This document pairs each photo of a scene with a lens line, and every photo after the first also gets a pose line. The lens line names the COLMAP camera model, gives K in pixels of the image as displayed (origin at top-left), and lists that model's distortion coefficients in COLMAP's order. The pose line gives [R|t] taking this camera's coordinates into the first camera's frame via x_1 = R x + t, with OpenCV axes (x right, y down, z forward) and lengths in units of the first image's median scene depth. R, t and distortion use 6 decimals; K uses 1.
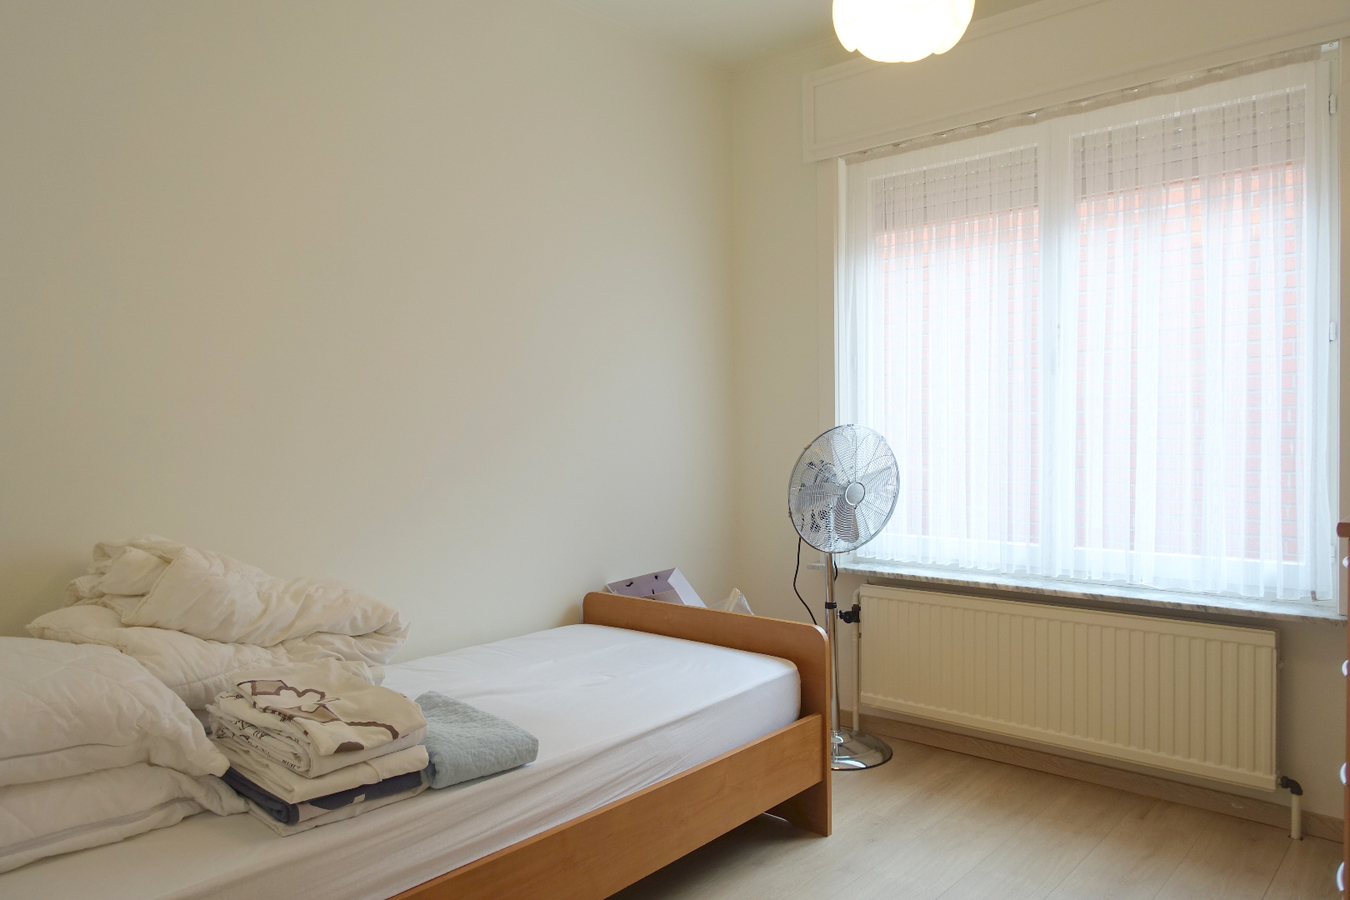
lens RADIAL K [[918.4, 0, 659.4], [0, 918.4, 451.0], [0, 0, 1]] dist [-0.001085, -0.001273]
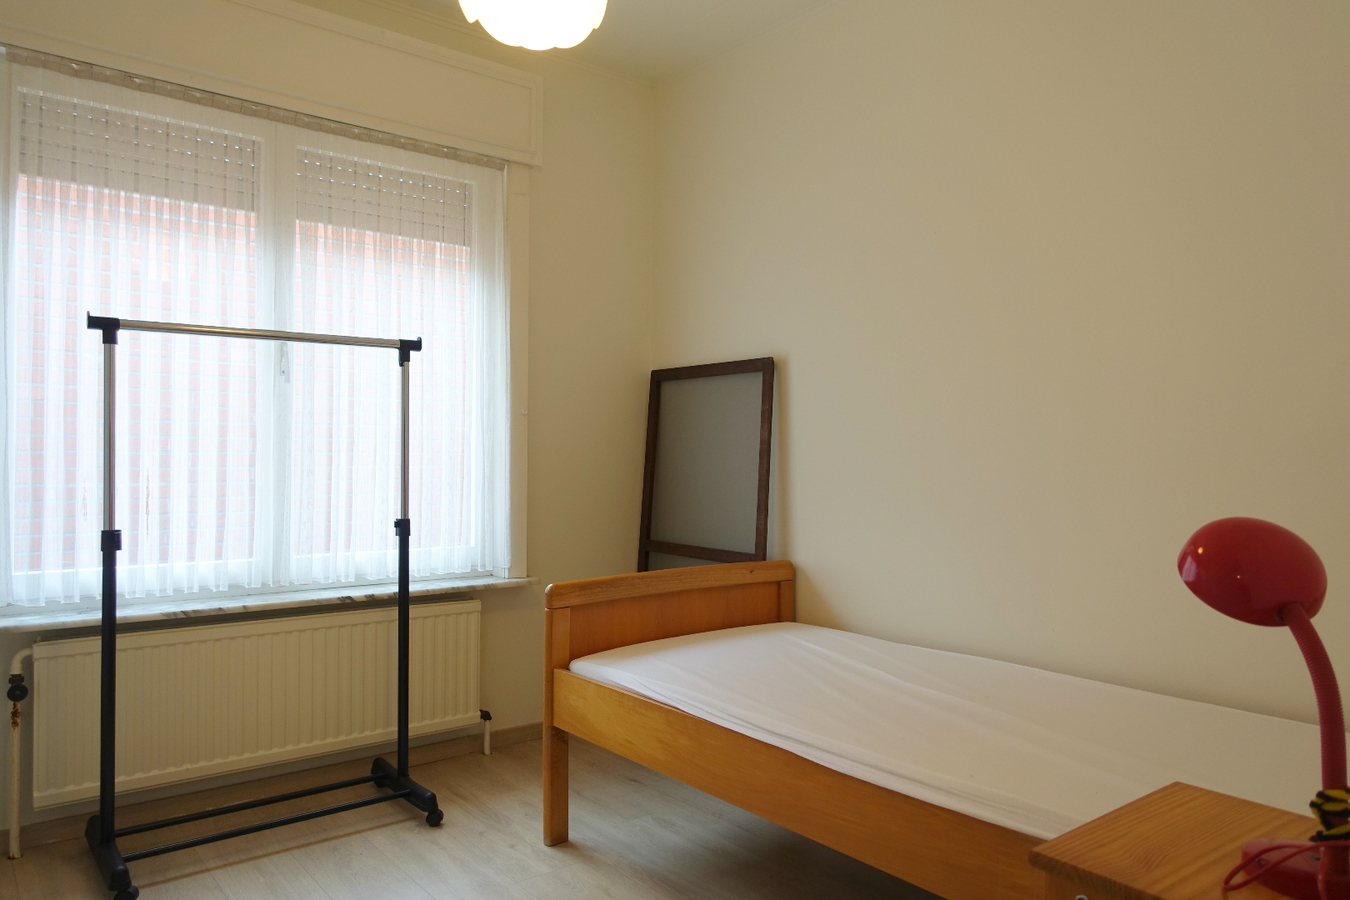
lens RADIAL K [[918.4, 0, 659.4], [0, 918.4, 451.0], [0, 0, 1]] dist [-0.001085, -0.001273]
pose [[0.173735, 0.010190, 0.984740, -0.436294], [-0.000227, 0.999947, -0.010308, 0.000335], [-0.984792, 0.001567, 0.173728, 0.406540]]
